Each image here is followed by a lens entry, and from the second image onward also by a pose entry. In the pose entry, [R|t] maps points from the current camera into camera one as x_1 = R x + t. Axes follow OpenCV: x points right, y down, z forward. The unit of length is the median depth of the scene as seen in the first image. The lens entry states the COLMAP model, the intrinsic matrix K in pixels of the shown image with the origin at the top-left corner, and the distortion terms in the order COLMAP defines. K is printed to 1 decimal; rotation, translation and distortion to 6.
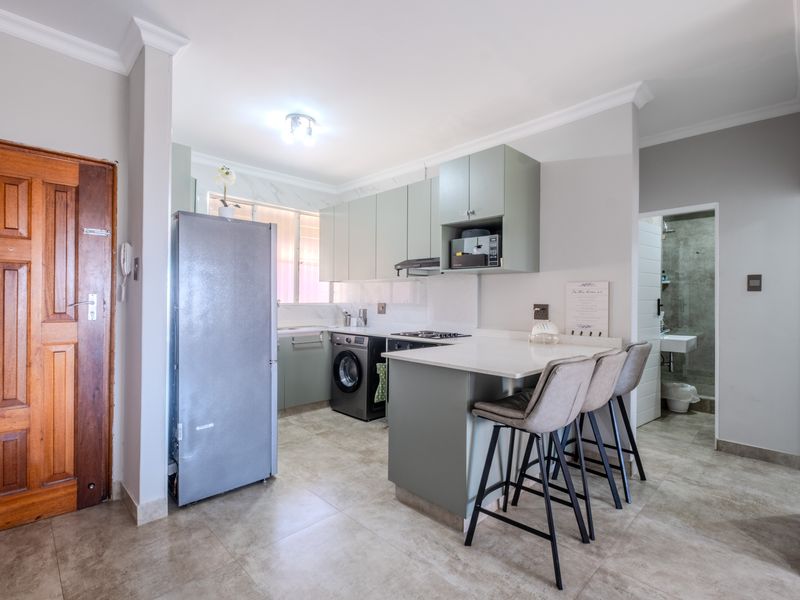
lens RADIAL K [[389.0, 0, 394.5], [0, 389.0, 300.6], [0, 0, 1]] dist [-0.001220, -0.000834]
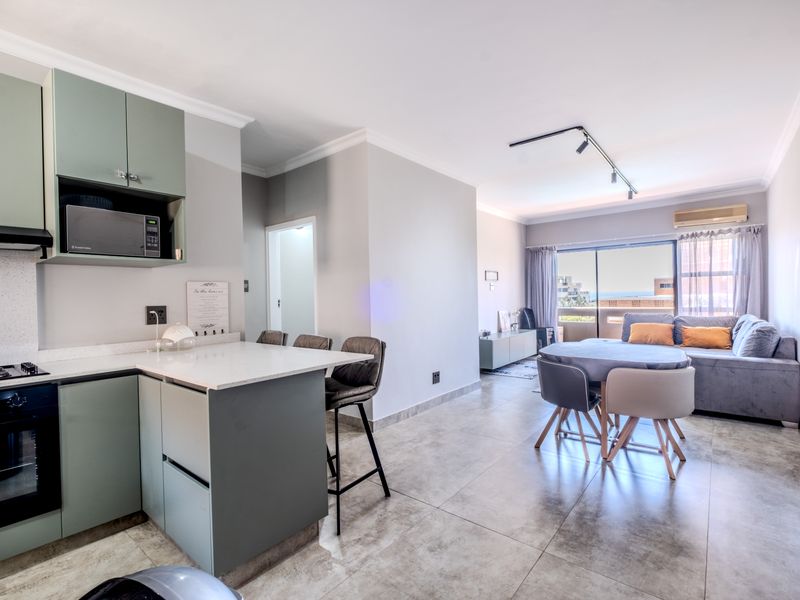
lens RADIAL K [[389.0, 0, 394.5], [0, 389.0, 300.6], [0, 0, 1]] dist [-0.001220, -0.000834]
pose [[-0.103285, -0.018332, 0.994483, -0.424771], [0.024824, 0.999471, 0.021003, -0.006099], [-0.994342, 0.026856, -0.102775, 0.469291]]
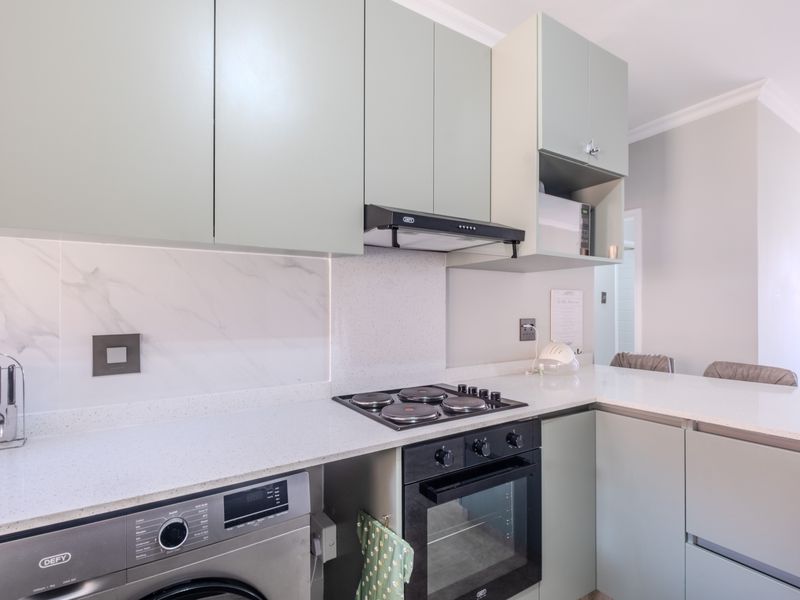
lens RADIAL K [[397.6, 0, 396.4], [0, 397.6, 307.3], [0, 0, 1]] dist [0.002026, 0.000420]
pose [[0.209491, -0.000672, 0.977810, -0.305854], [0.013084, 0.999912, -0.002116, -0.010501], [-0.977723, 0.013237, 0.209481, 0.887734]]
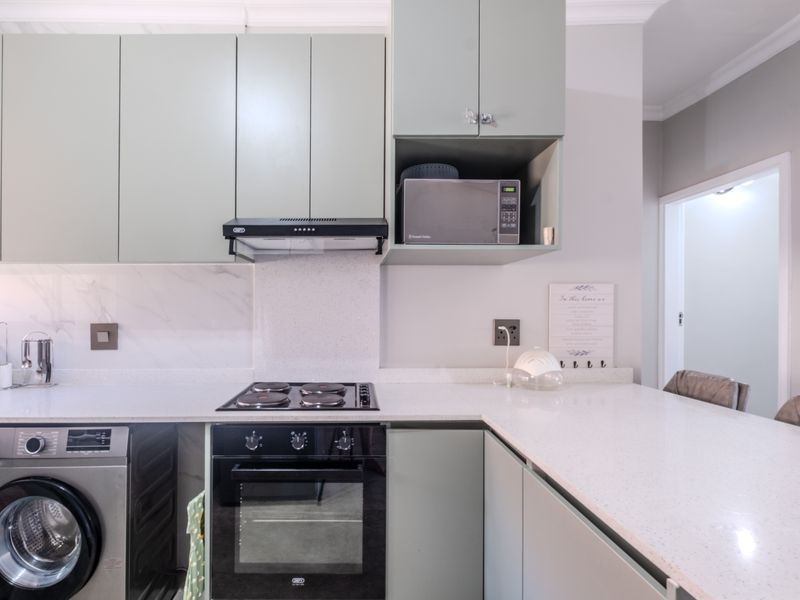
lens RADIAL K [[411.4, 0, 357.1], [0, 411.4, 308.1], [0, 0, 1]] dist [0.000788, -0.000526]
pose [[0.690846, -0.009632, 0.722938, -0.189424], [0.008836, 0.999949, 0.004879, -0.010638], [-0.722948, 0.003017, 0.690896, 0.602206]]
